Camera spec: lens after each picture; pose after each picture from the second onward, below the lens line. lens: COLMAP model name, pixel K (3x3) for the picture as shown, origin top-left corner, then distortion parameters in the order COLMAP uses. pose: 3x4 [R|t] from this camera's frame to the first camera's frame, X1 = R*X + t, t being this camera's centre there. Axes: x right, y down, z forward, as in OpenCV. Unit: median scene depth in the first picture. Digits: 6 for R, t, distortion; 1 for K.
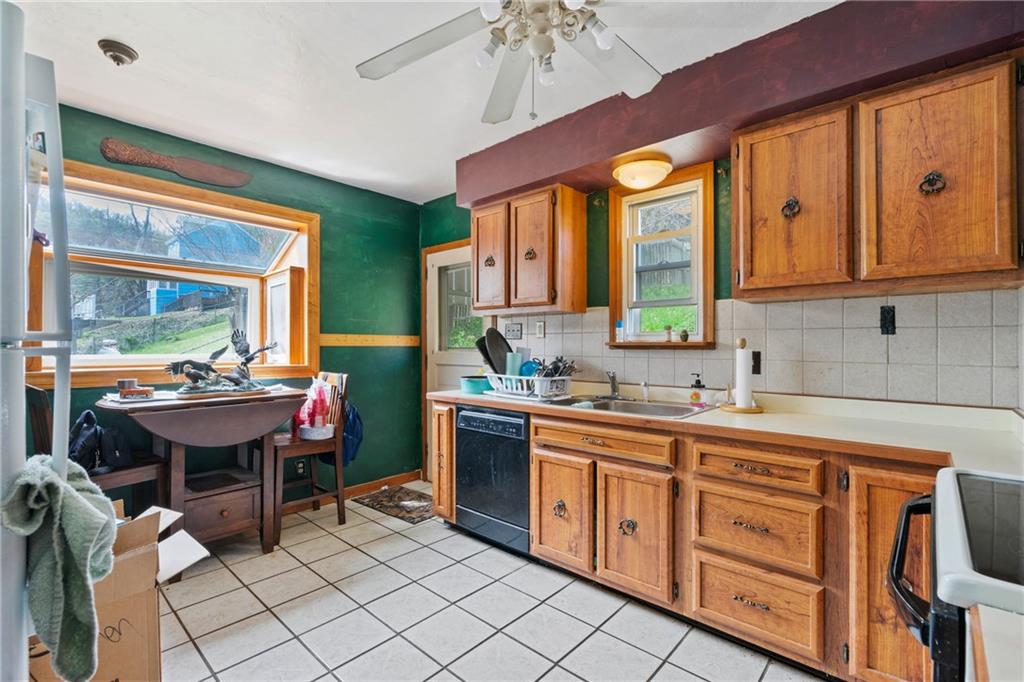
lens RADIAL K [[463.4, 0, 513.8], [0, 463.4, 342.0], [0, 0, 1]] dist [-0.001166, -0.000039]
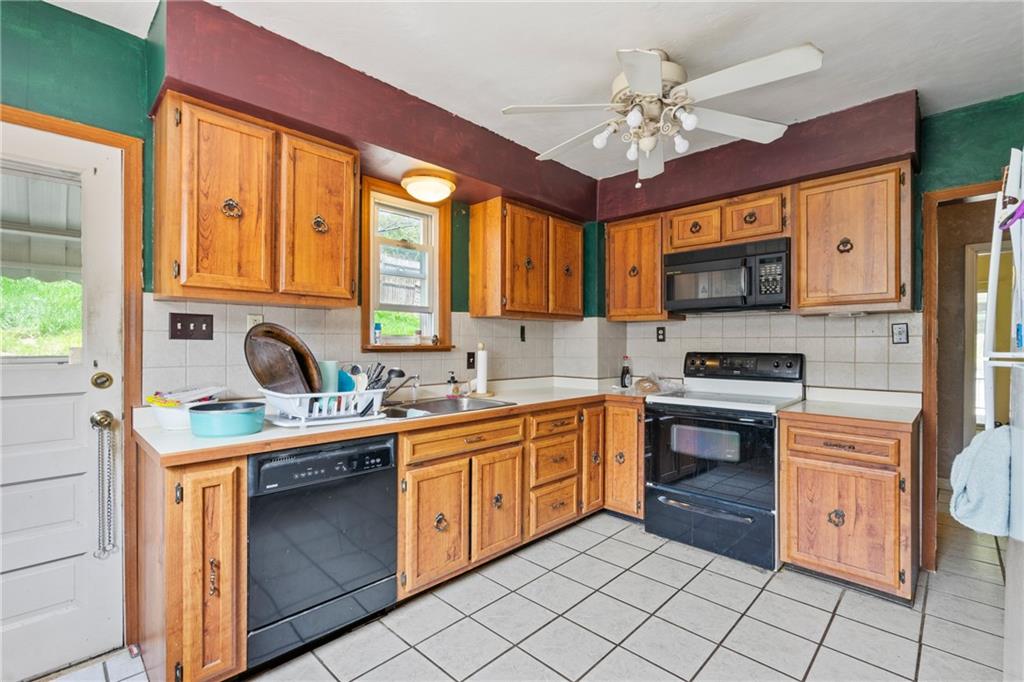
lens RADIAL K [[463.4, 0, 513.8], [0, 463.4, 343.4], [0, 0, 1]] dist [-0.001166, -0.000039]
pose [[0.023997, -0.002971, 0.999708, -0.871955], [-0.012687, 0.999914, 0.003277, -0.012320], [-0.999632, -0.012762, 0.023957, 0.858235]]
